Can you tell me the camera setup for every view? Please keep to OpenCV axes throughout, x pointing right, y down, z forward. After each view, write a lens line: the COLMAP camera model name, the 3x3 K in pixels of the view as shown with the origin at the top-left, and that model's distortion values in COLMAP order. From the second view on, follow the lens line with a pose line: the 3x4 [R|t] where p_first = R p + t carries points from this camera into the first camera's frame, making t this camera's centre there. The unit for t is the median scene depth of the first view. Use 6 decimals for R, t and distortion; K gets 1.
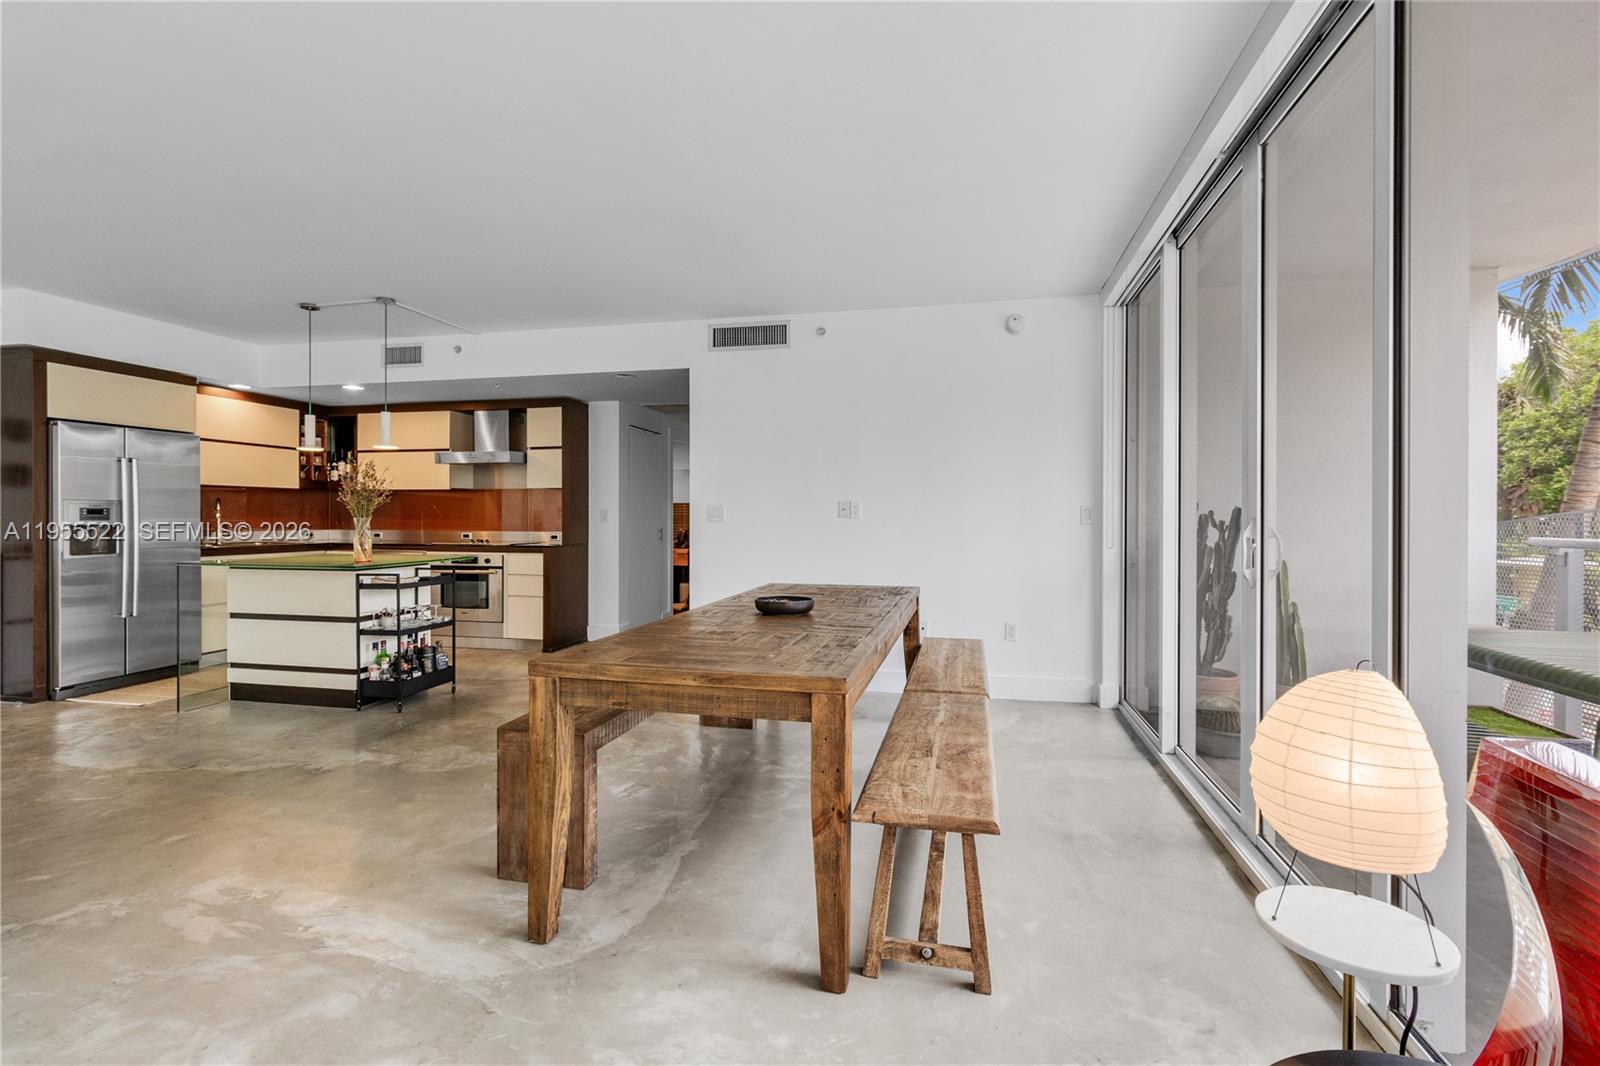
lens RADIAL K [[740.9, 0, 795.2], [0, 740.9, 517.3], [0, 0, 1]] dist [0.003474, -0.001146]
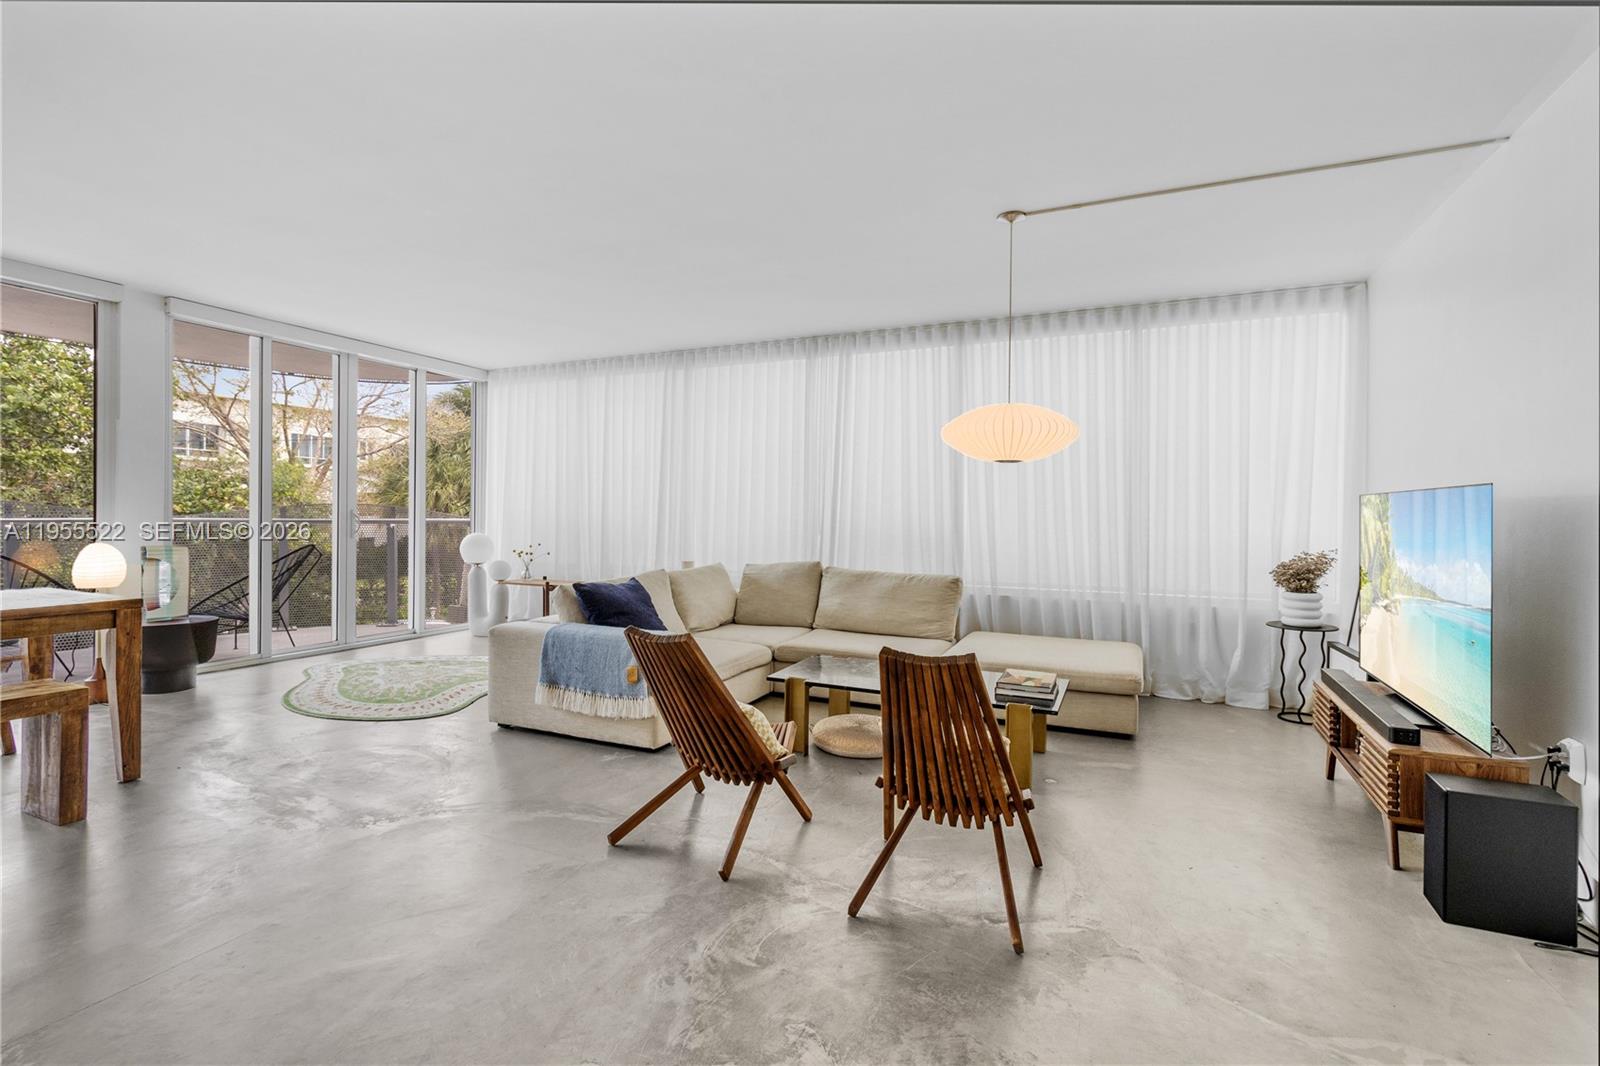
lens RADIAL K [[740.9, 0, 792.3], [0, 740.9, 516.8], [0, 0, 1]] dist [0.003474, -0.001146]
pose [[-0.979428, -0.014115, 0.201298, -0.882696], [-0.013478, 0.999899, 0.004535, -0.001969], [-0.201341, 0.001729, -0.979520, 0.990548]]
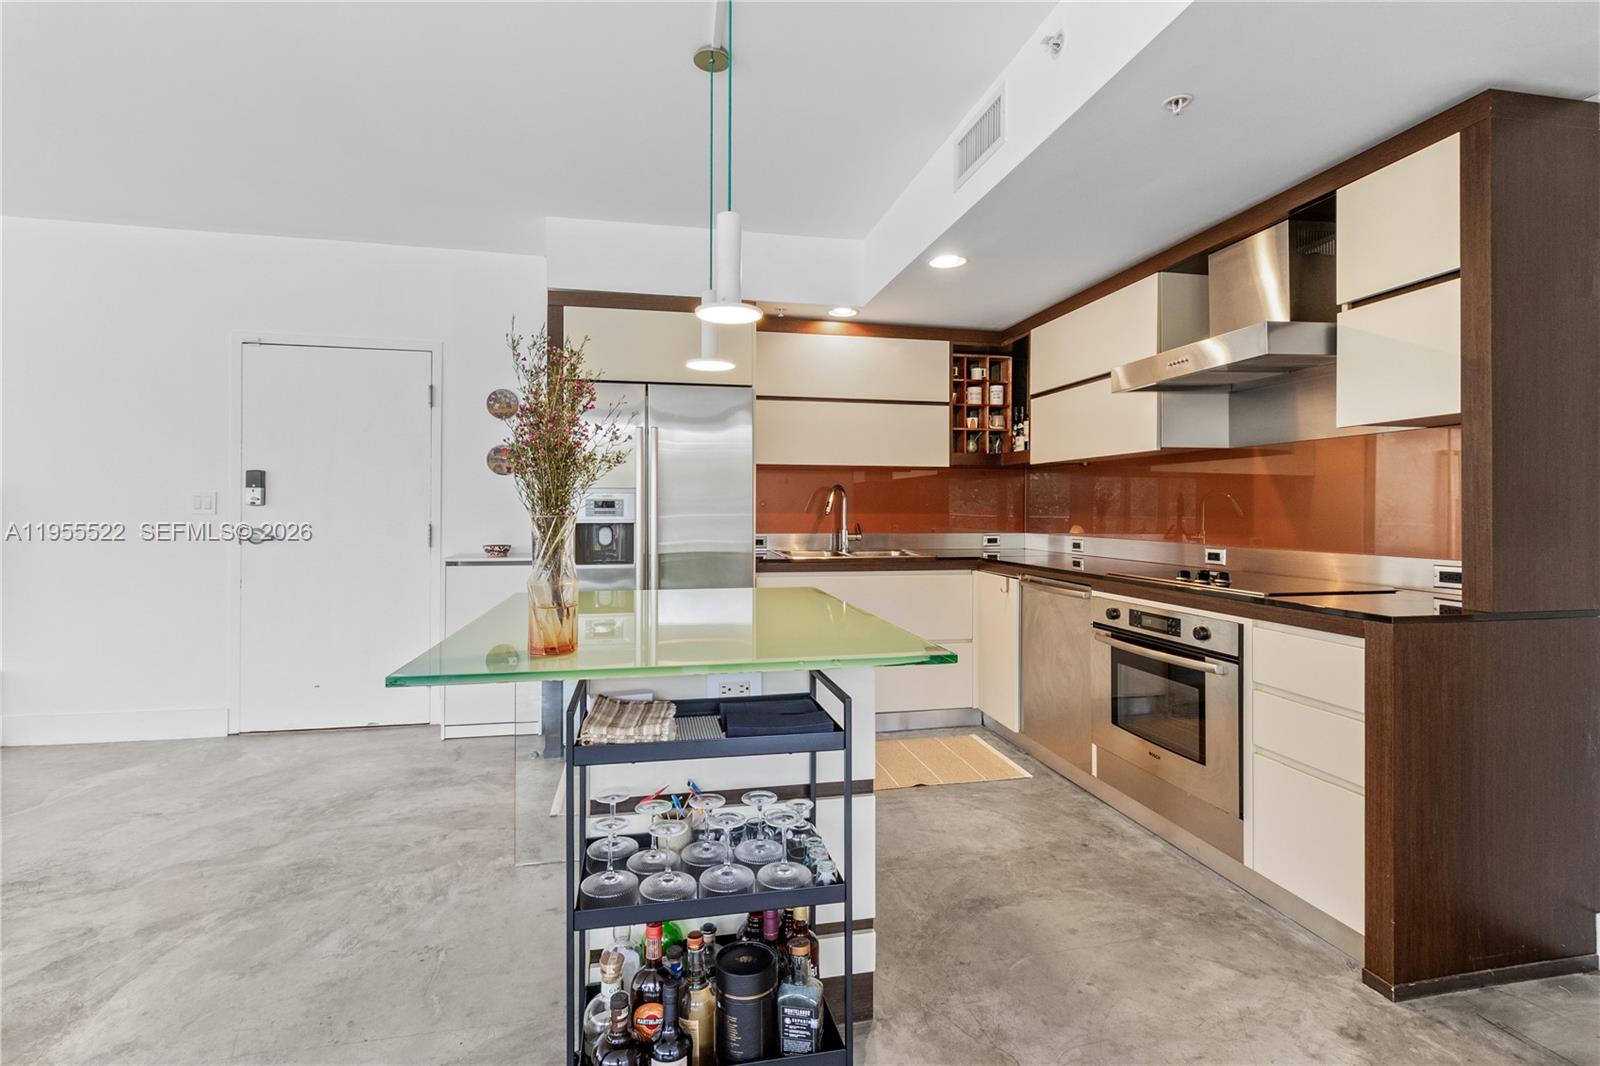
lens RADIAL K [[740.9, 0, 796.6], [0, 740.9, 508.9], [0, 0, 1]] dist [0.003474, -0.001146]
pose [[0.415423, -0.003301, -0.909623, -0.224354], [-0.003561, 0.999980, -0.005255, 0.000171], [0.909622, 0.005422, 0.415403, 0.903914]]
